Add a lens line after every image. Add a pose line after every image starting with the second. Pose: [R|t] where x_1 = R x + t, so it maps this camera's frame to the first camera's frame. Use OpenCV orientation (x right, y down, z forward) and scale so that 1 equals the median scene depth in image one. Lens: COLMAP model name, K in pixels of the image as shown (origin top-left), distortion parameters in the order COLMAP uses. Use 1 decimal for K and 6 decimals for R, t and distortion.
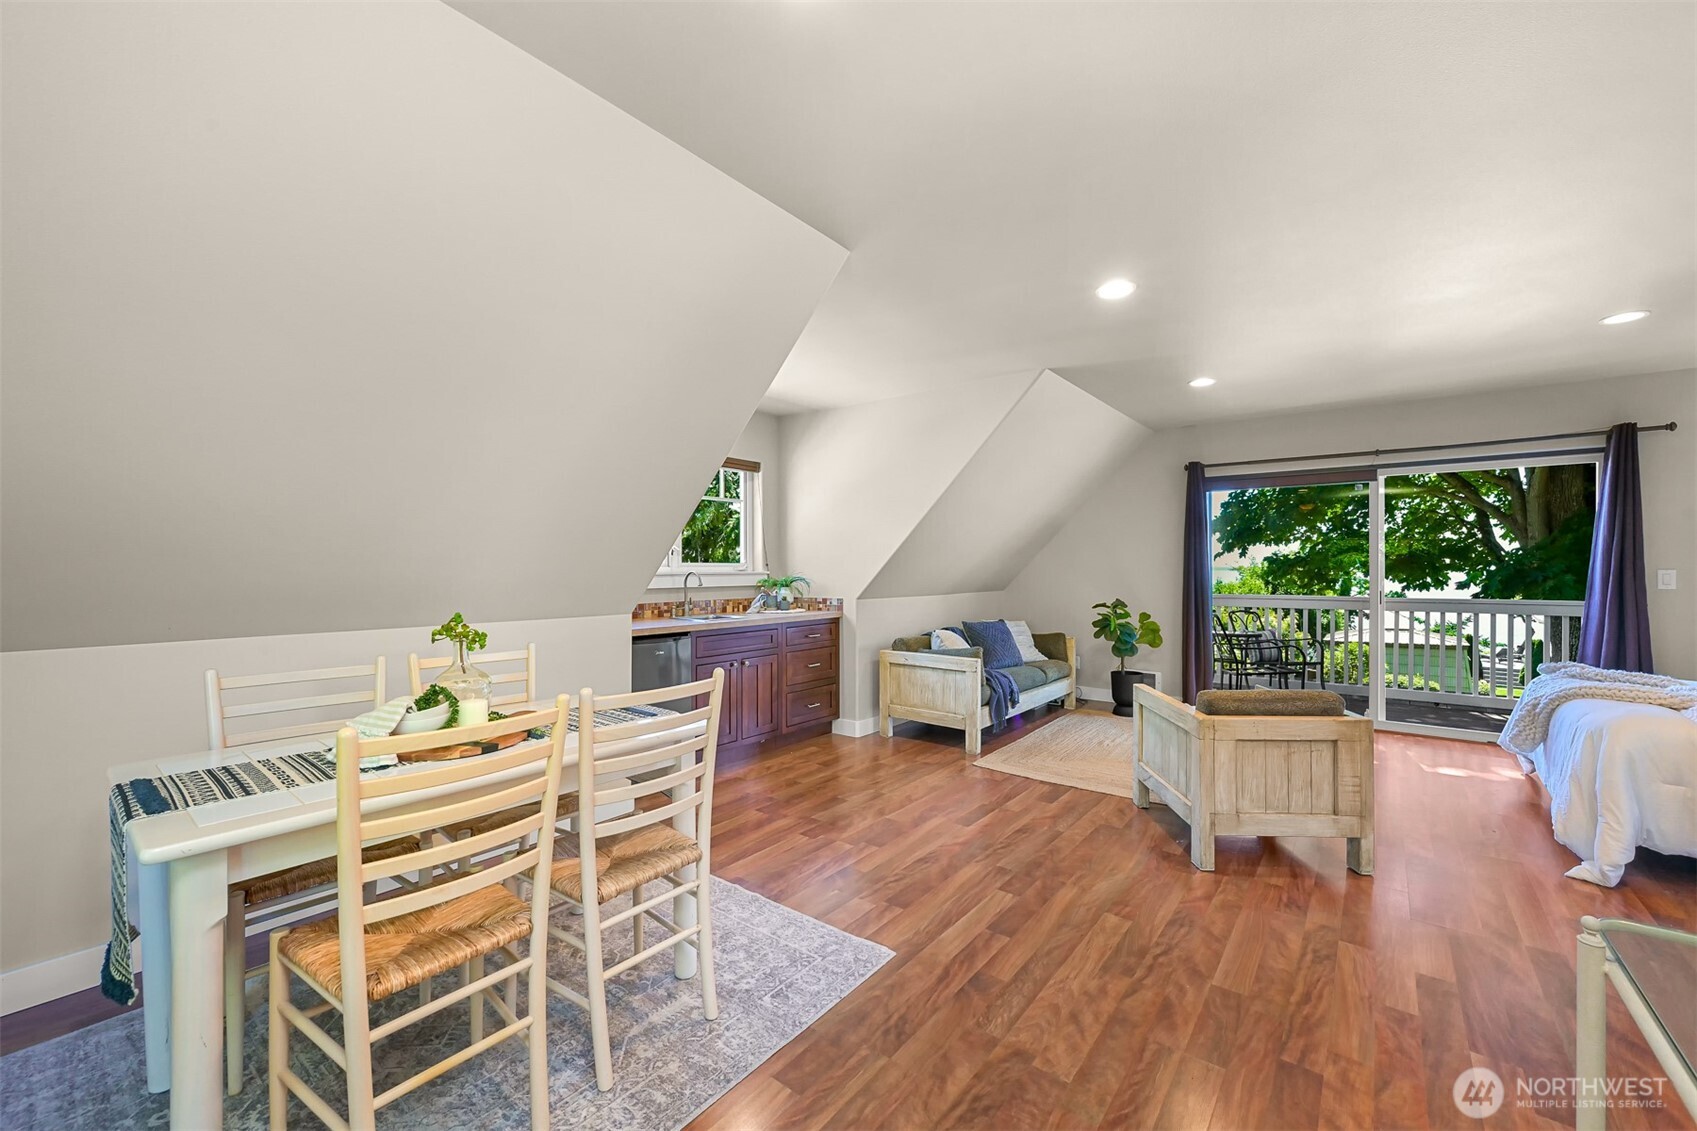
lens RADIAL K [[668.7, 0, 854.2], [0, 668.7, 569.2], [0, 0, 1]] dist [-0.004200, 0.001229]
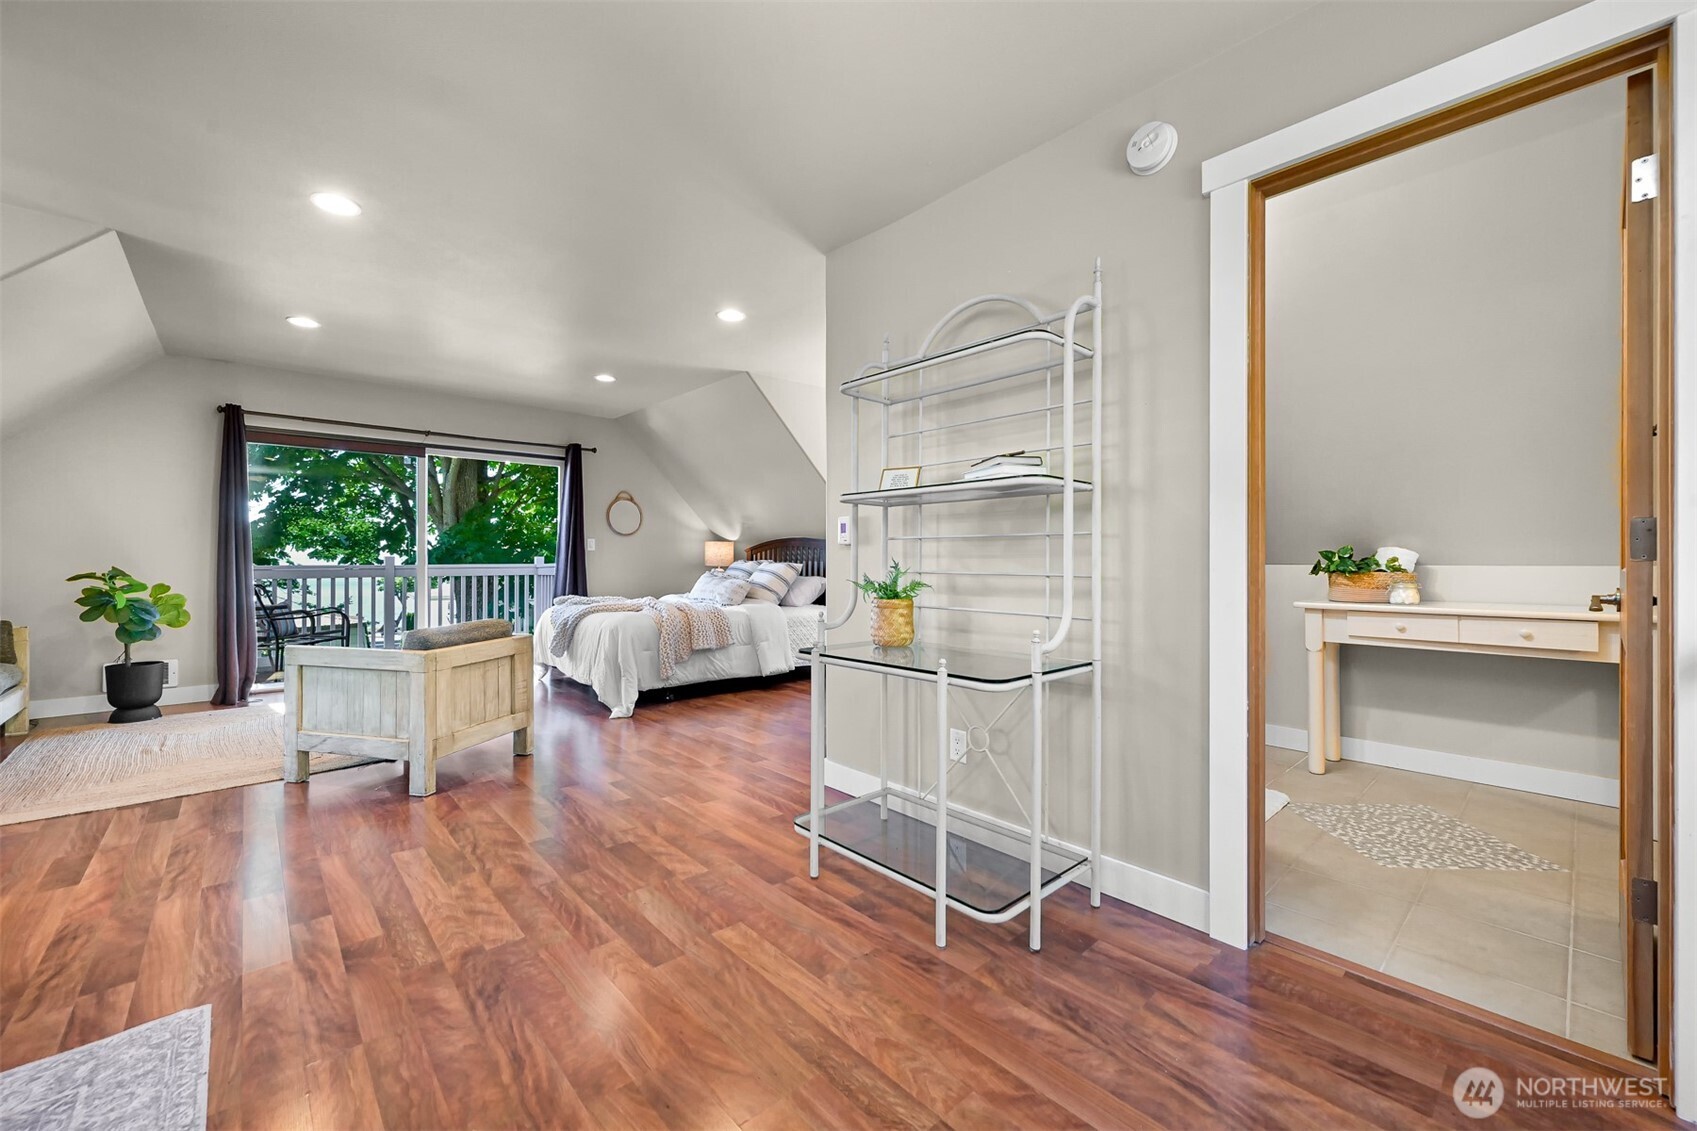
lens RADIAL K [[668.7, 0, 856.3], [0, 668.7, 564.3], [0, 0, 1]] dist [-0.004200, 0.001229]
pose [[0.160075, -0.008503, 0.987068, -0.244188], [-0.000495, 0.999962, 0.008694, 0.042005], [-0.987105, -0.001880, 0.160065, 0.088860]]
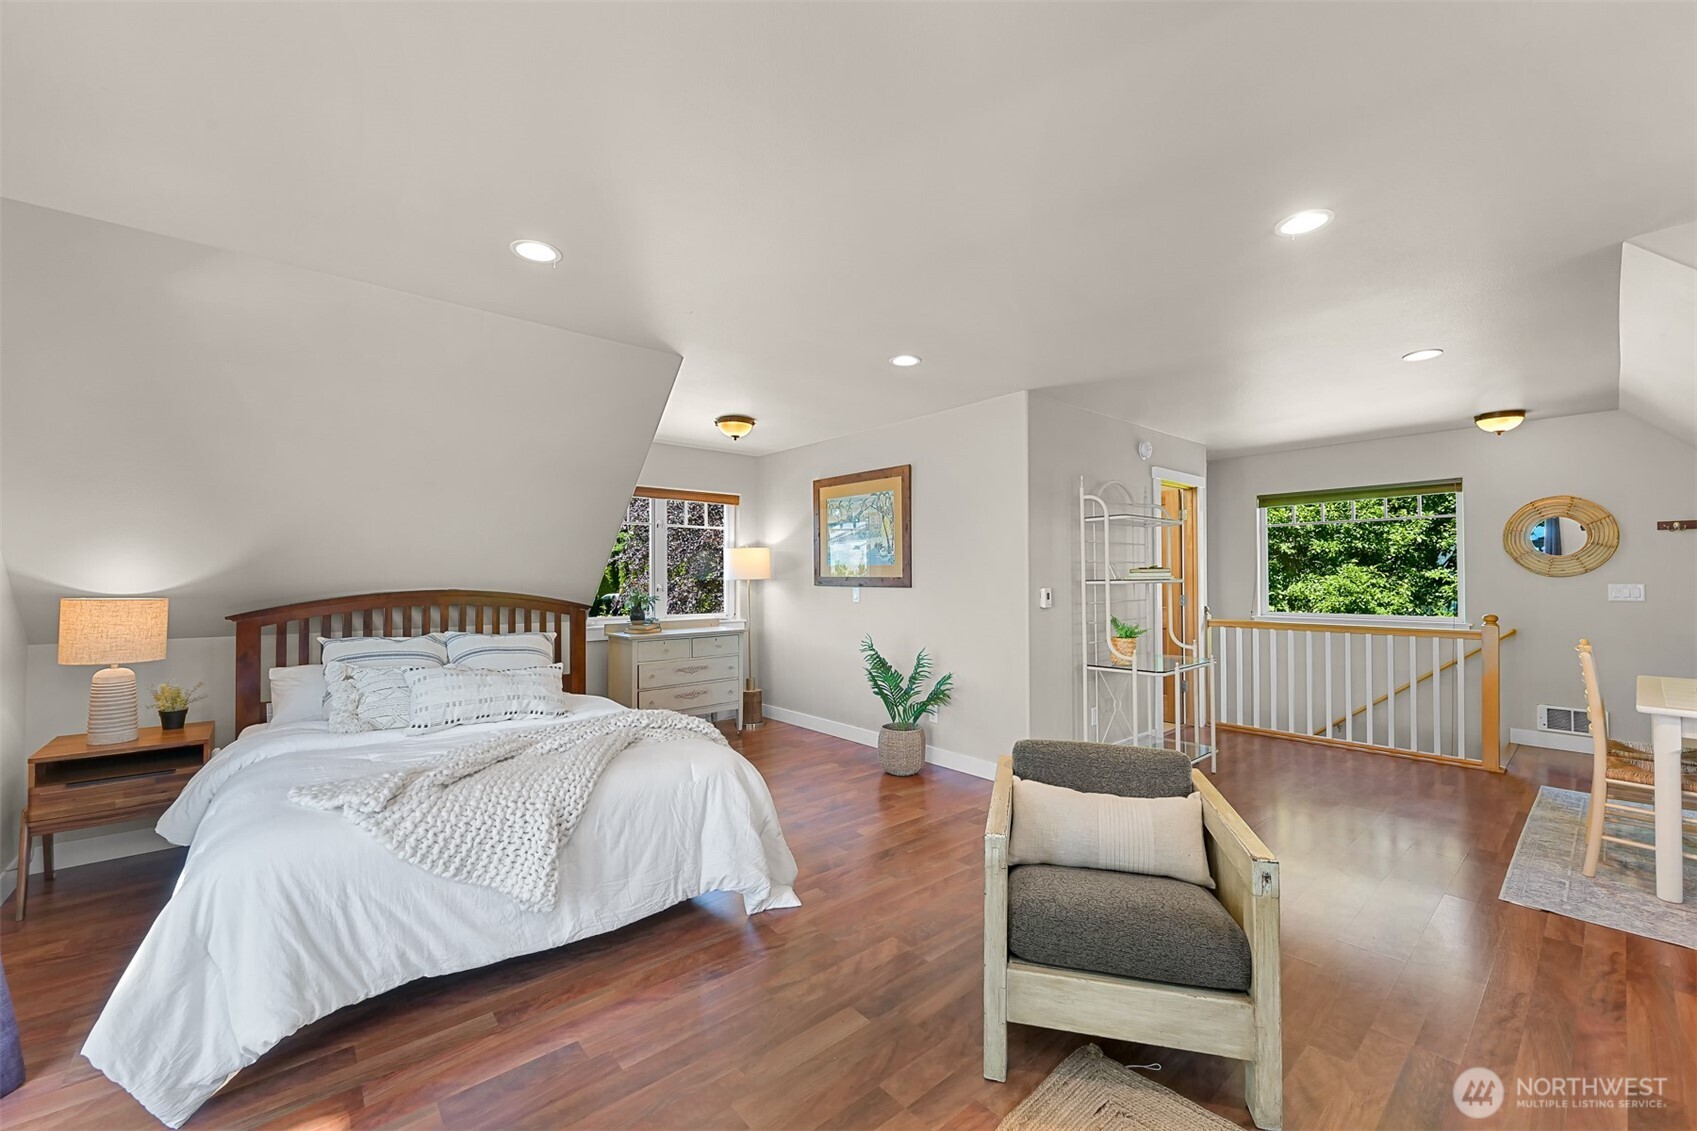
lens RADIAL K [[668.7, 0, 857.6], [0, 668.7, 573.6], [0, 0, 1]] dist [-0.004200, 0.001229]
pose [[-0.982946, 0.006293, 0.183786, 0.458669], [0.005206, 0.999966, -0.006397, -0.012614], [-0.183820, -0.005331, -0.982945, 1.115517]]
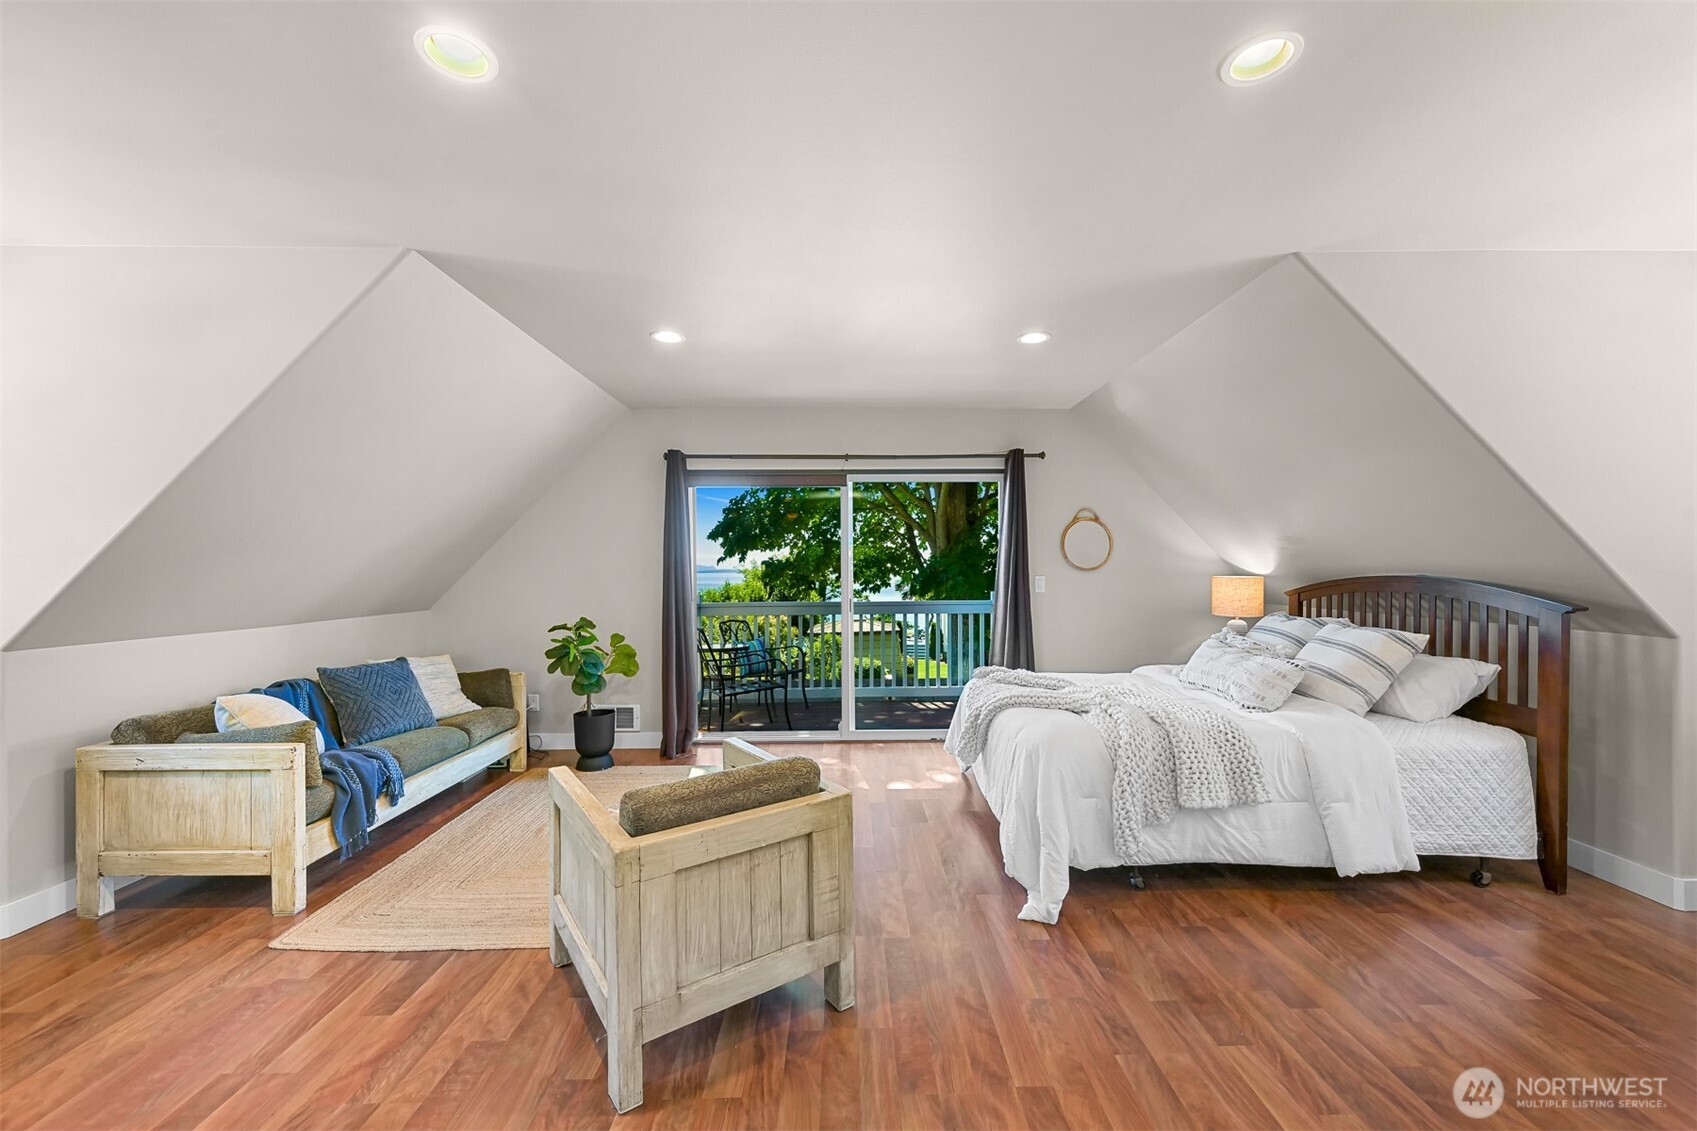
lens RADIAL K [[668.7, 0, 856.1], [0, 668.7, 568.6], [0, 0, 1]] dist [-0.004200, 0.001229]
pose [[0.774040, -0.003546, 0.633126, 0.183614], [0.006967, 0.999971, -0.002918, -0.009467], [-0.633098, 0.006669, 0.774043, 0.246832]]
